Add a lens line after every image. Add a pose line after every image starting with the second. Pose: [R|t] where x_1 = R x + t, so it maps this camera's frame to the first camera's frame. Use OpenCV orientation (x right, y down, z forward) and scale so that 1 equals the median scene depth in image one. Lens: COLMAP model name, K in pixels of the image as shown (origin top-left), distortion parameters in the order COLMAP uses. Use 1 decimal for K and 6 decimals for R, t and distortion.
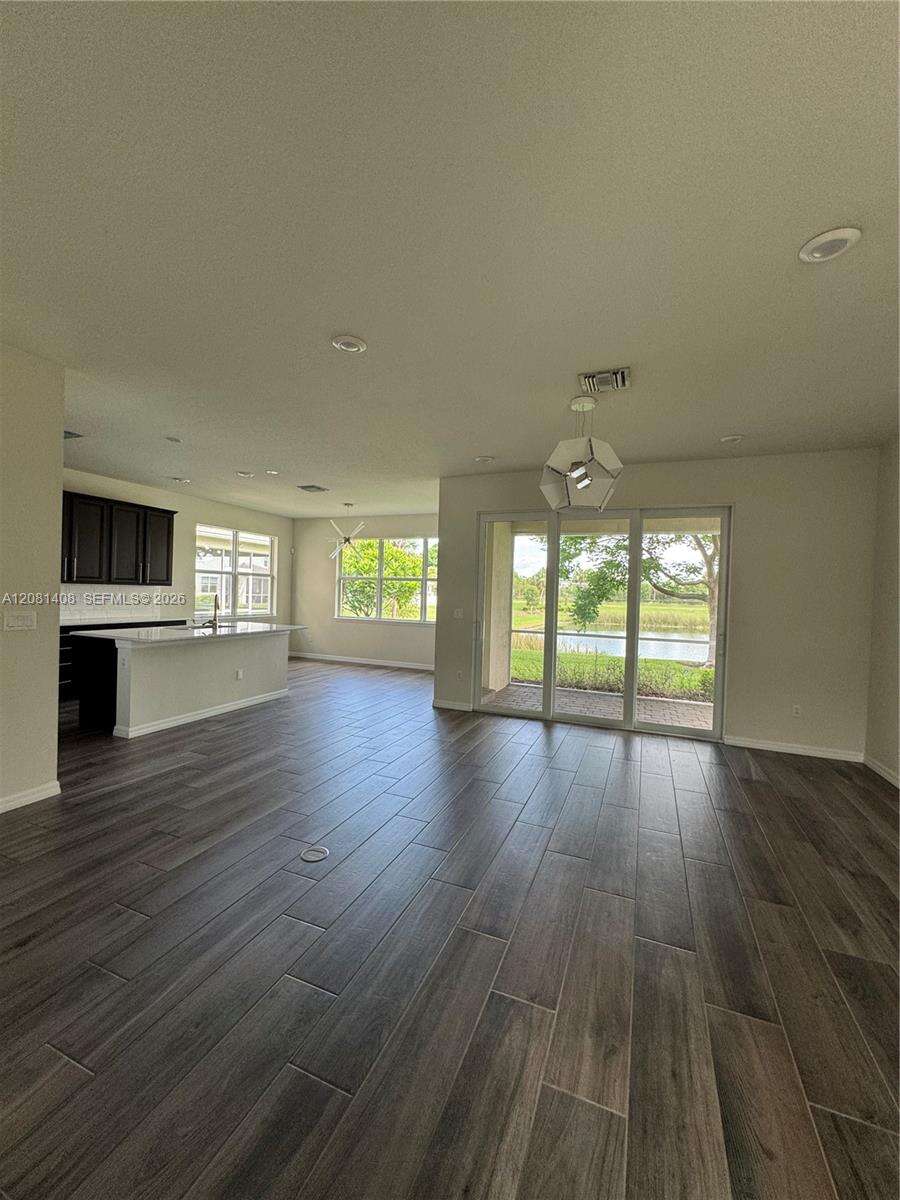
lens RADIAL K [[478.3, 0, 449.6], [0, 478.3, 599.4], [0, 0, 1]] dist [-0.001328, 0.000629]
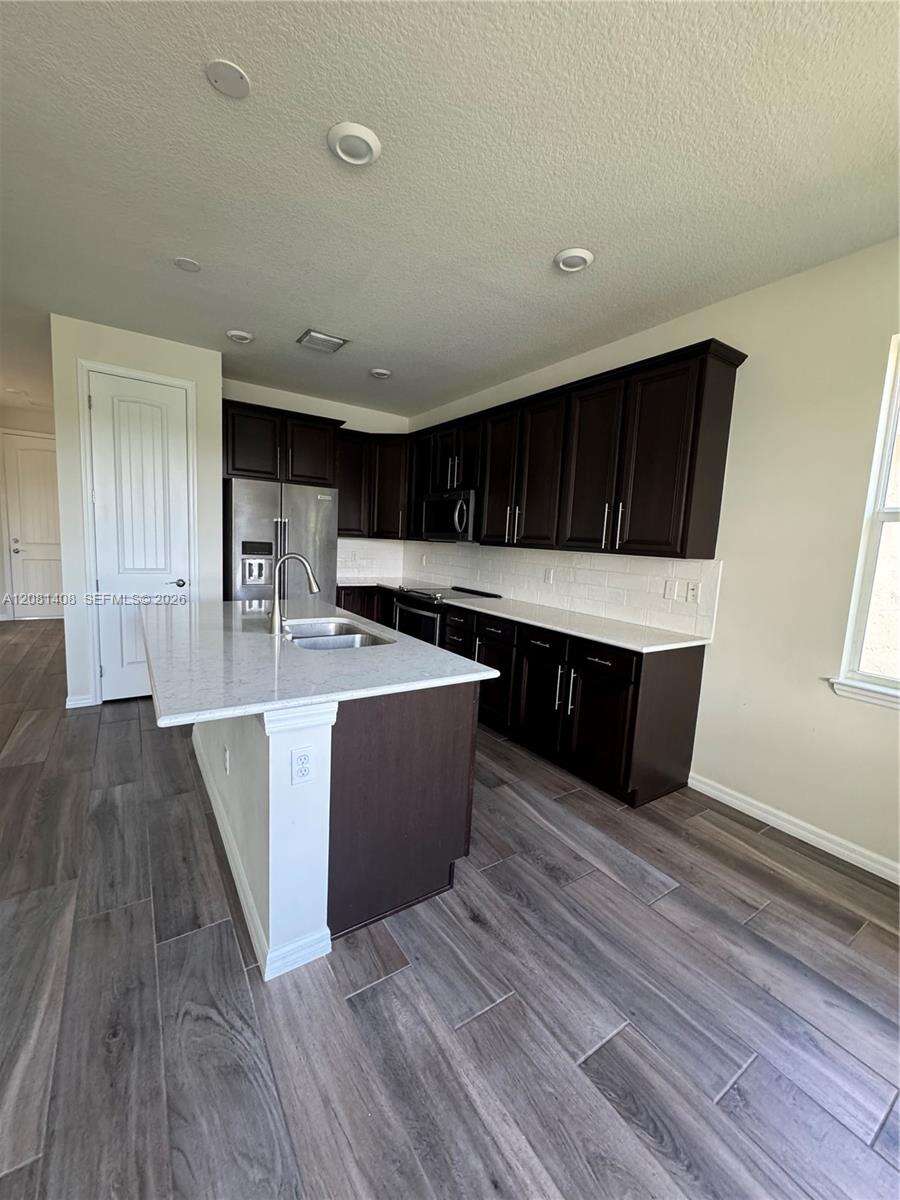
lens RADIAL K [[478.3, 0, 447.9], [0, 478.3, 598.4], [0, 0, 1]] dist [-0.001328, 0.000629]
pose [[-0.557446, 0.039900, -0.829254, -0.246654], [-0.084680, 0.990903, 0.104602, -0.029403], [0.825884, 0.128531, -0.548996, 1.476719]]
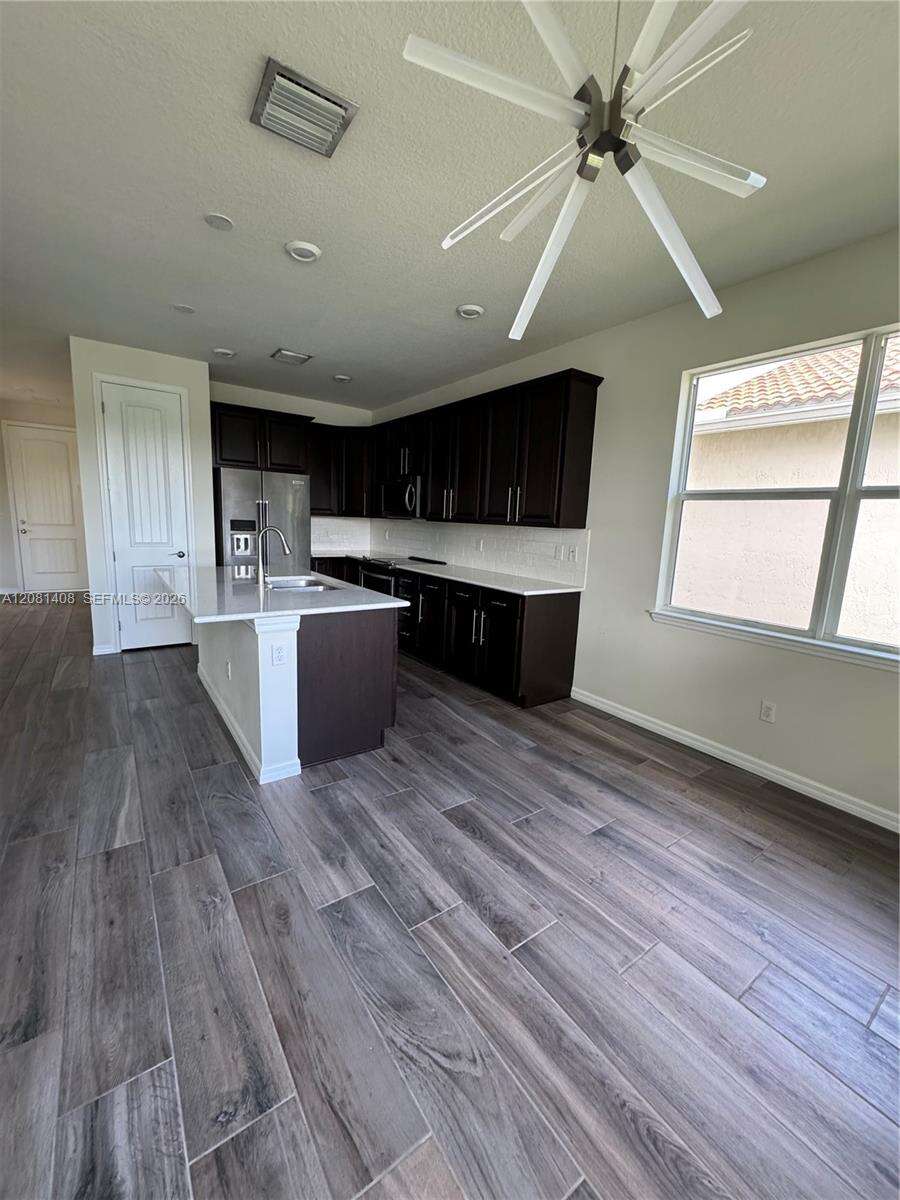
lens RADIAL K [[478.3, 0, 448.2], [0, 478.3, 598.6], [0, 0, 1]] dist [-0.001328, 0.000629]
pose [[-0.532535, 0.083731, -0.842256, -0.123843], [-0.074562, 0.986586, 0.145223, -0.027305], [0.843117, 0.140136, -0.519149, 1.643616]]
